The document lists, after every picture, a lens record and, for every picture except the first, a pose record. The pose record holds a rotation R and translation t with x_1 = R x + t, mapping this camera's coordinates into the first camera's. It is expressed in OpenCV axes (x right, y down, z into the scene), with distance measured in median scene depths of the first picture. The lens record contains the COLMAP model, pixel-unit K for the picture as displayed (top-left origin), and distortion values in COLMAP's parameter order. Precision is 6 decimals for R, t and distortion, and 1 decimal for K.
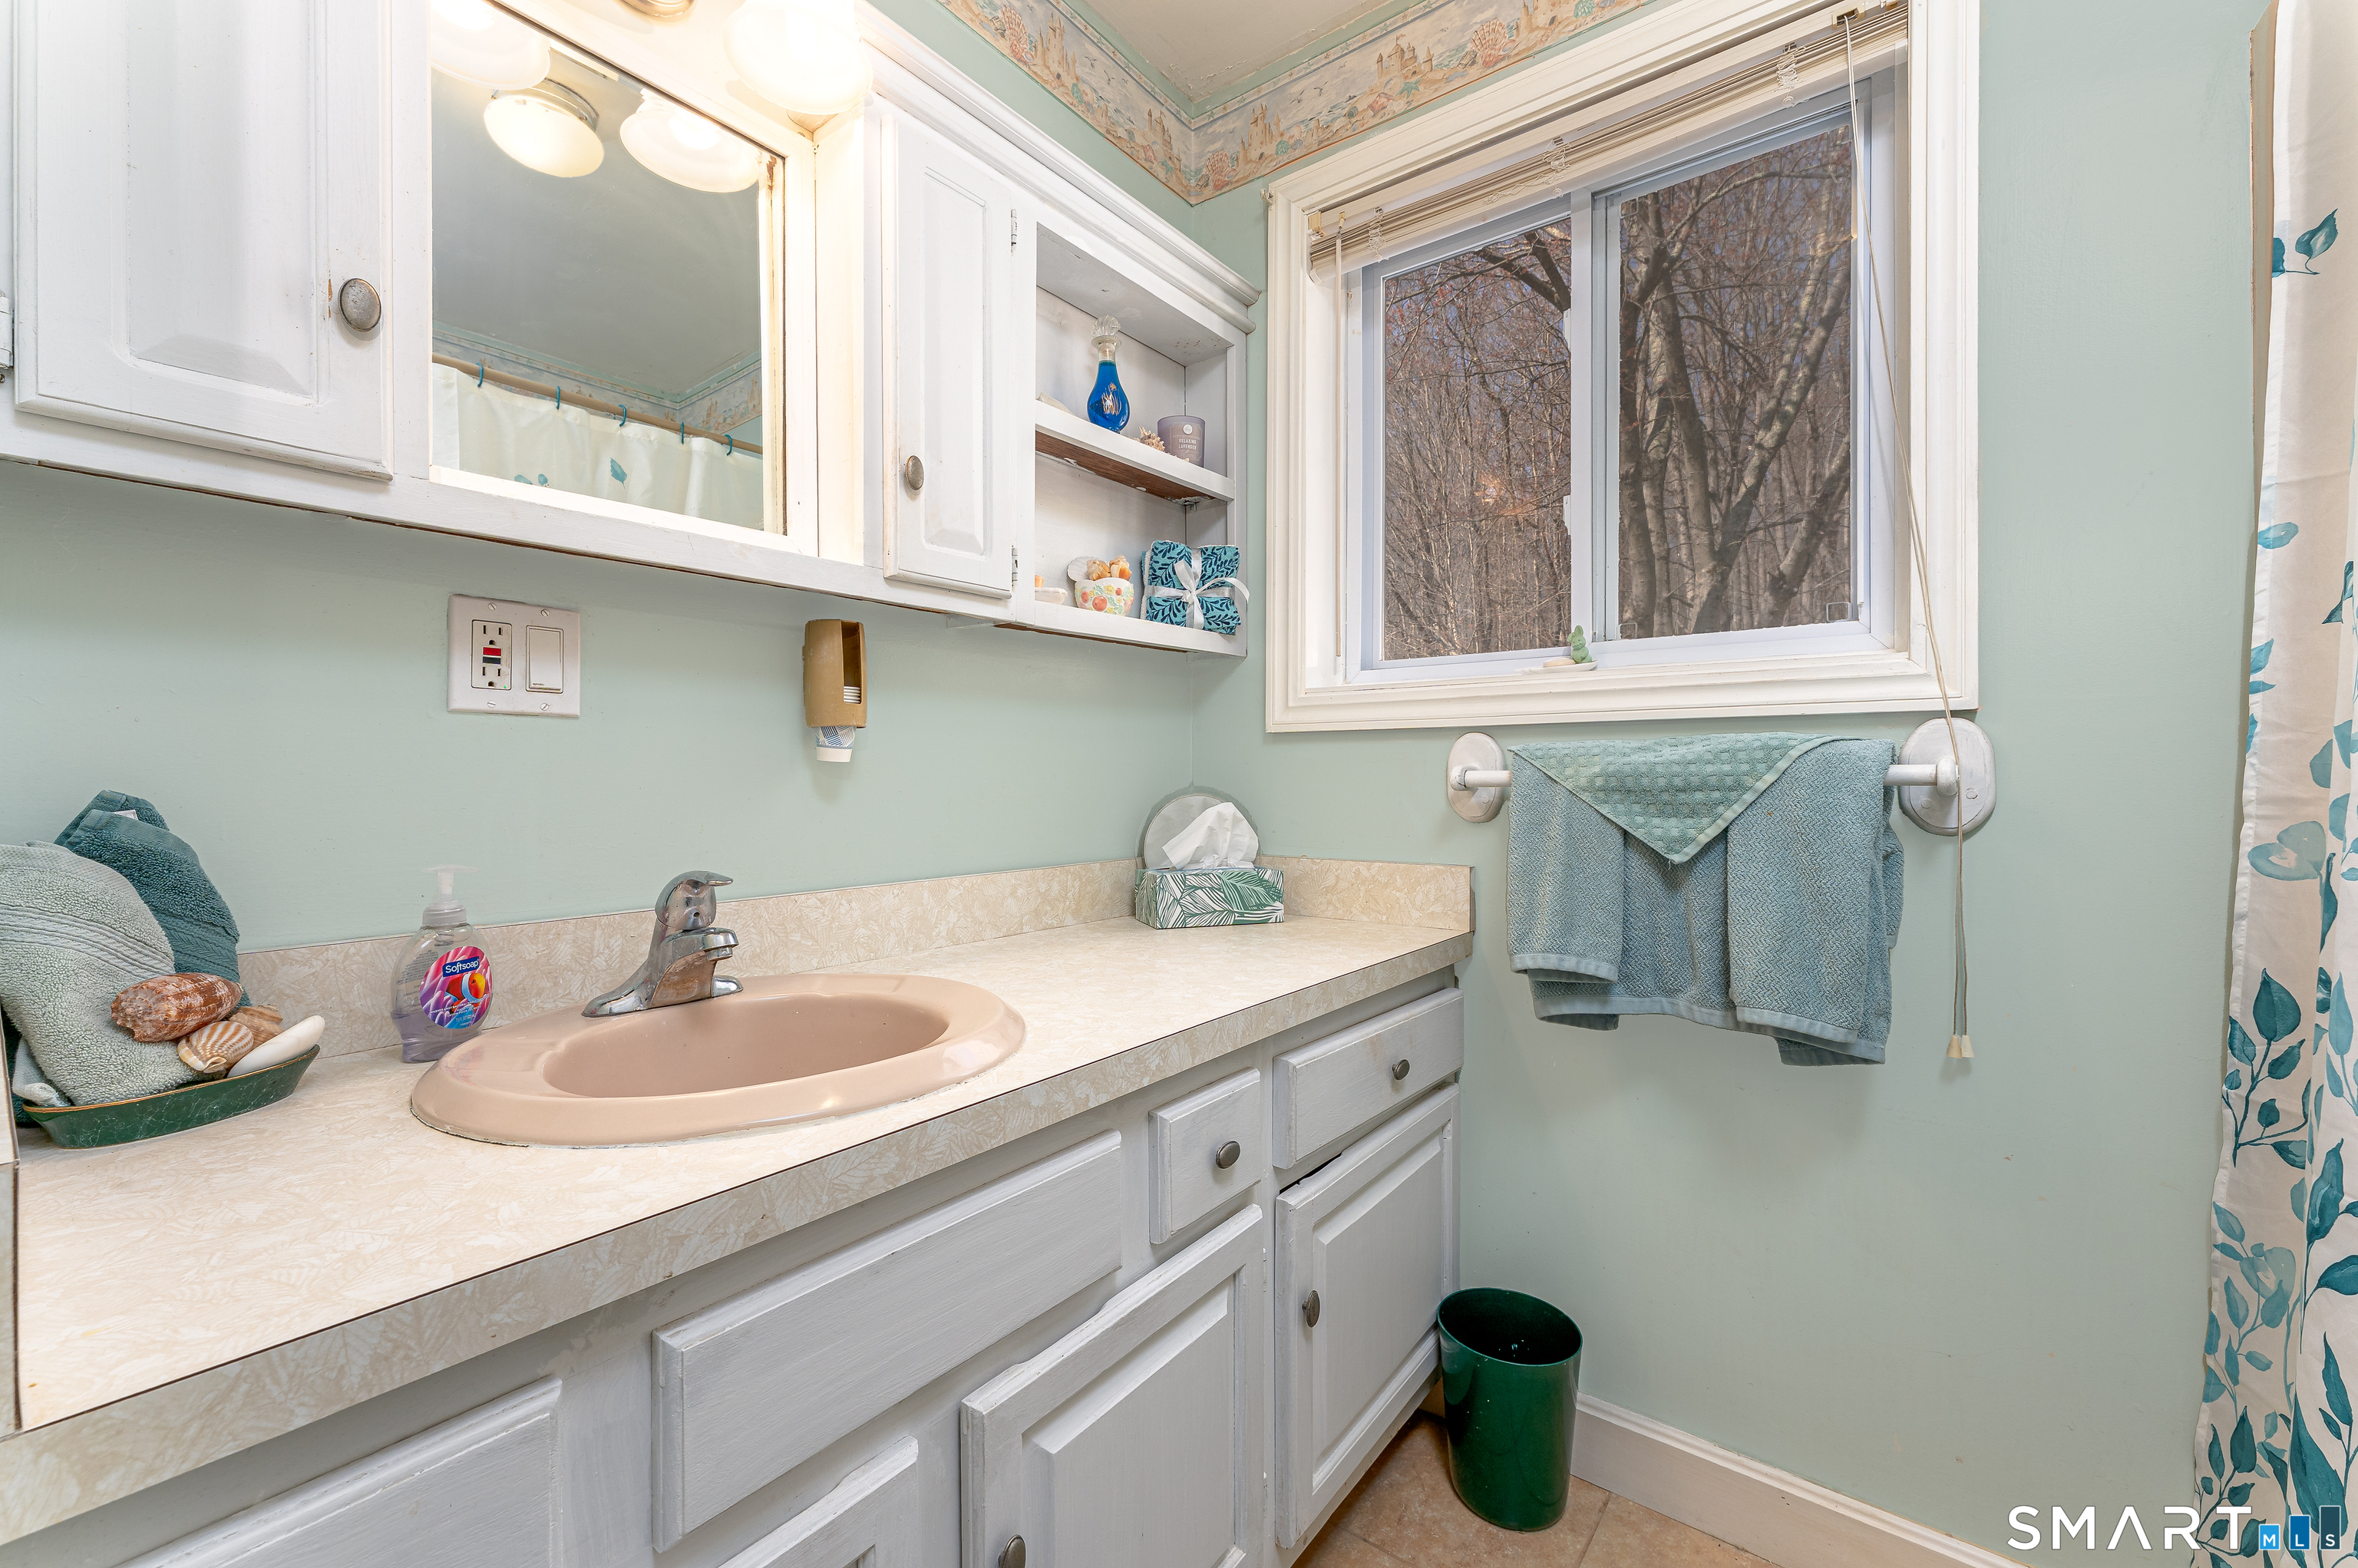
lens RADIAL K [[949.0, 0, 1168.3], [0, 949.0, 769.8], [0, 0, 1]] dist [0.000185, -0.000121]
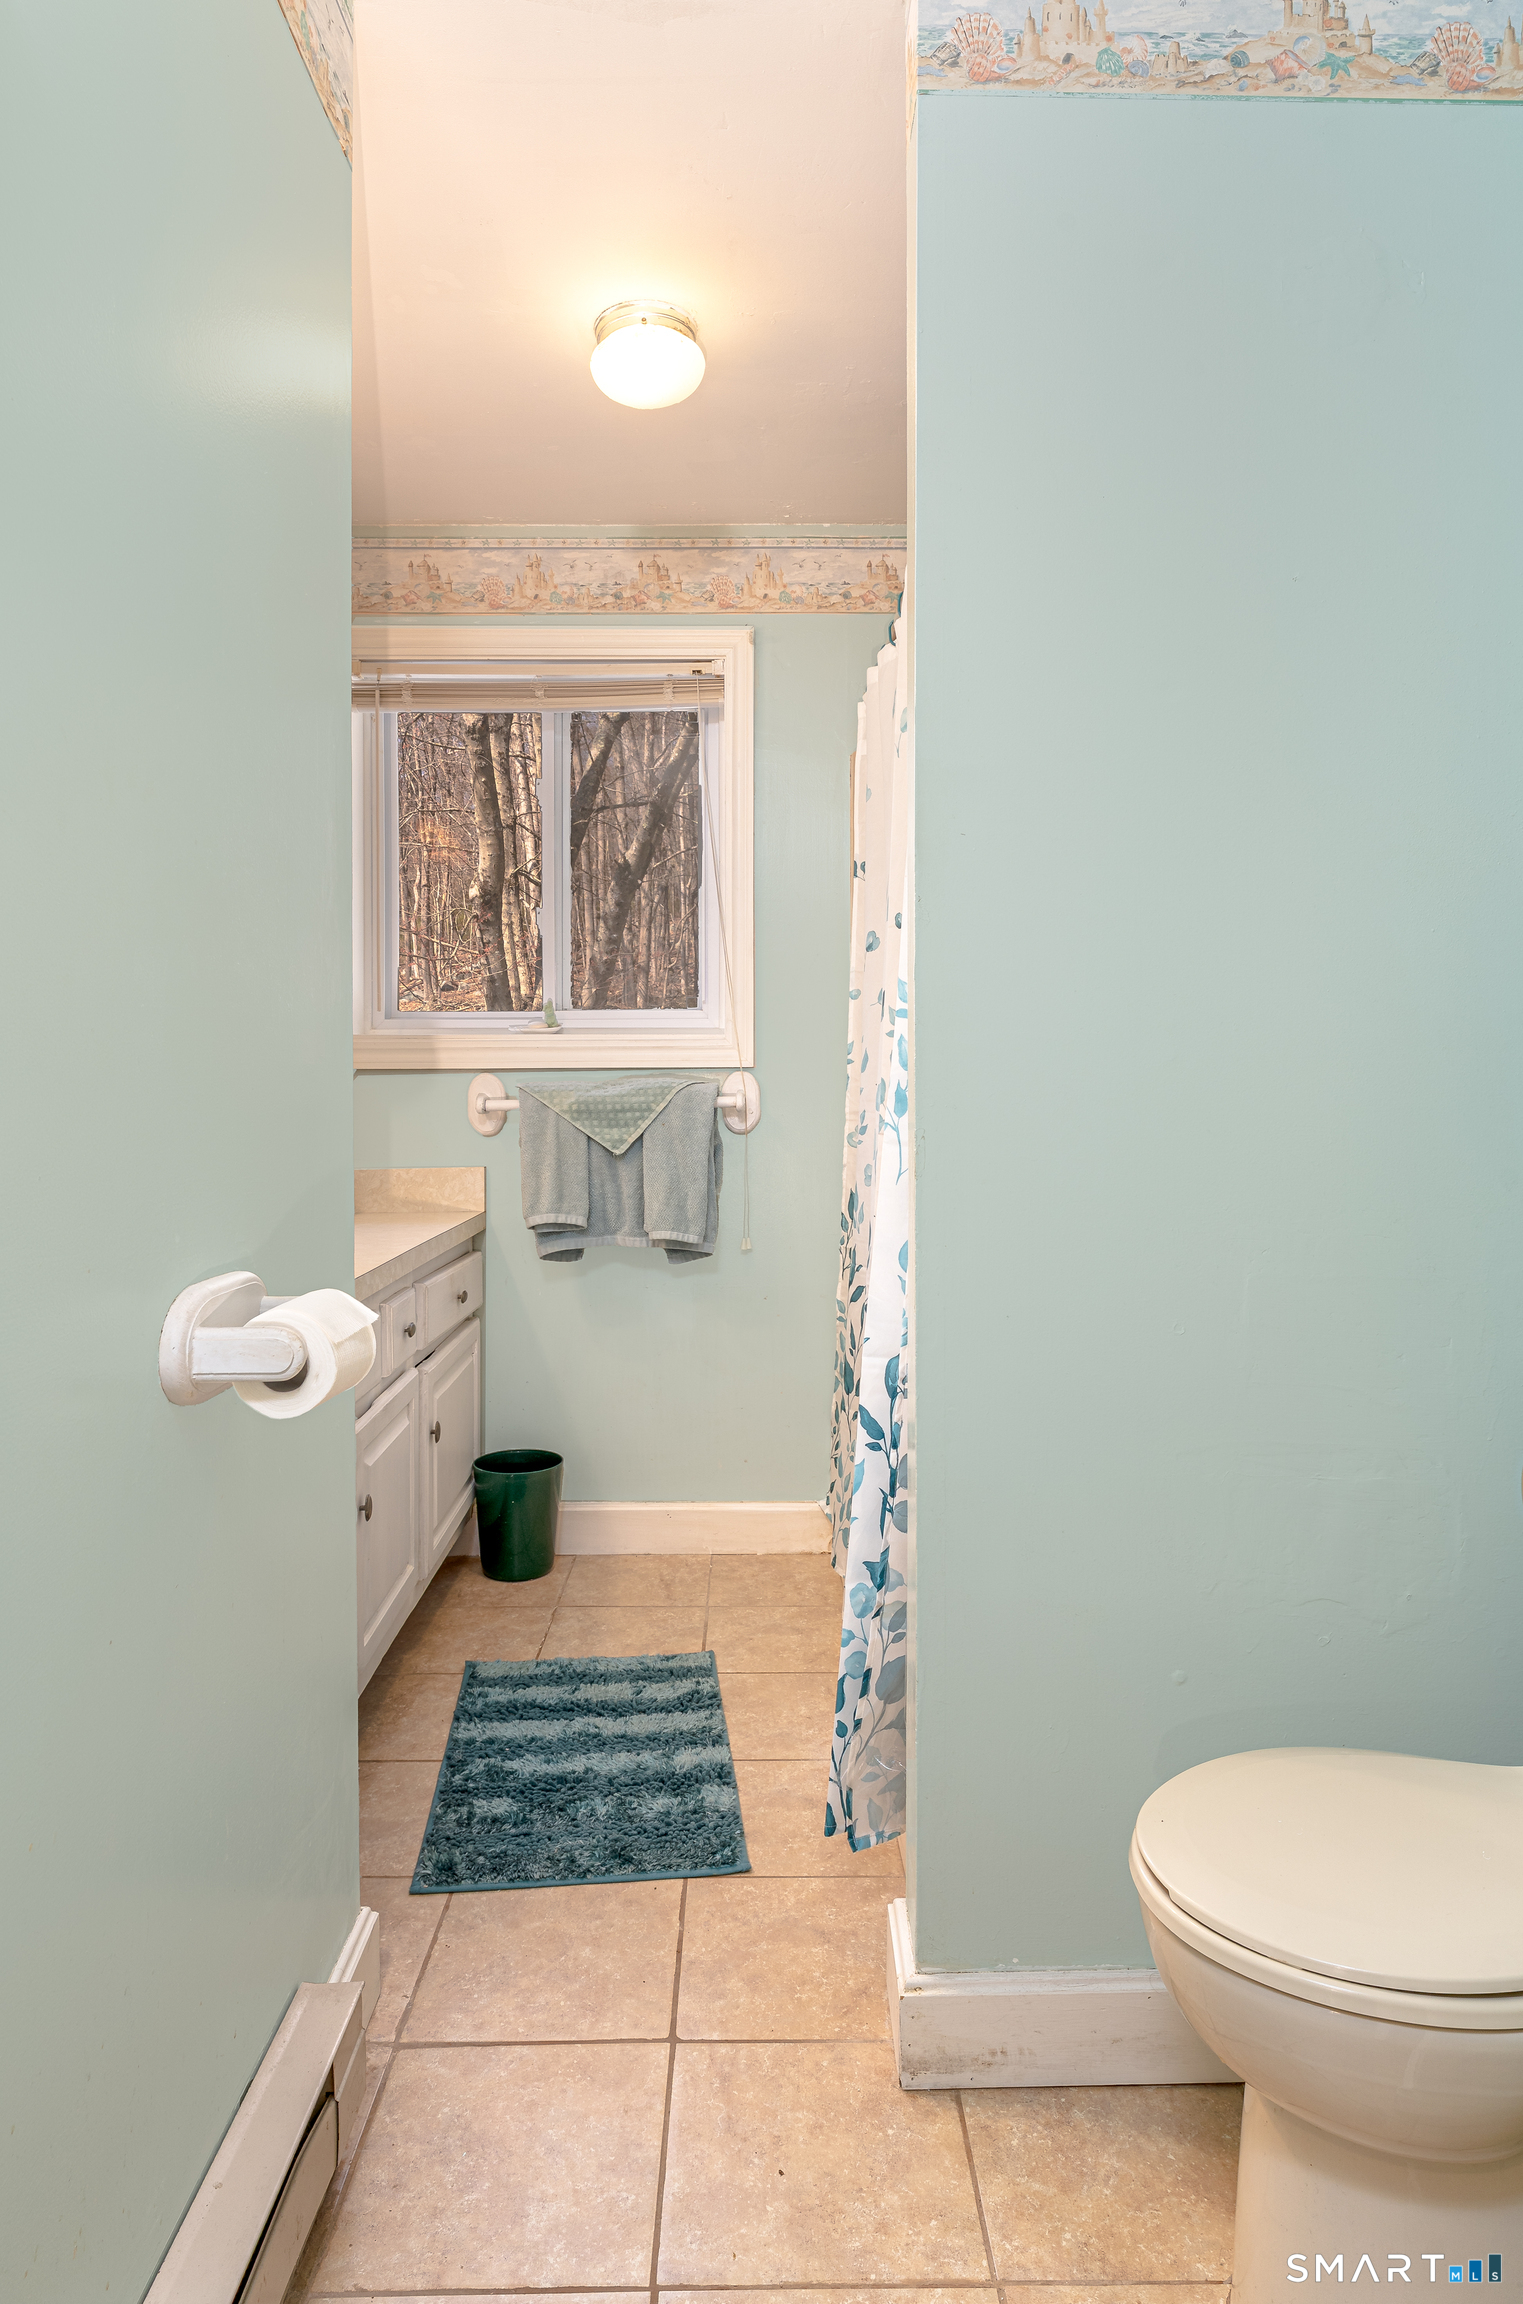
lens RADIAL K [[1257.9, 0, 761.5], [0, 1257.9, 1152.0], [0, 0, 1]] dist [-0.000228, -0.000025]
pose [[0.777174, -0.038708, 0.628094, -0.659990], [-0.000525, 0.998066, 0.062159, -0.045694], [-0.629286, -0.048638, 0.775651, -0.885870]]
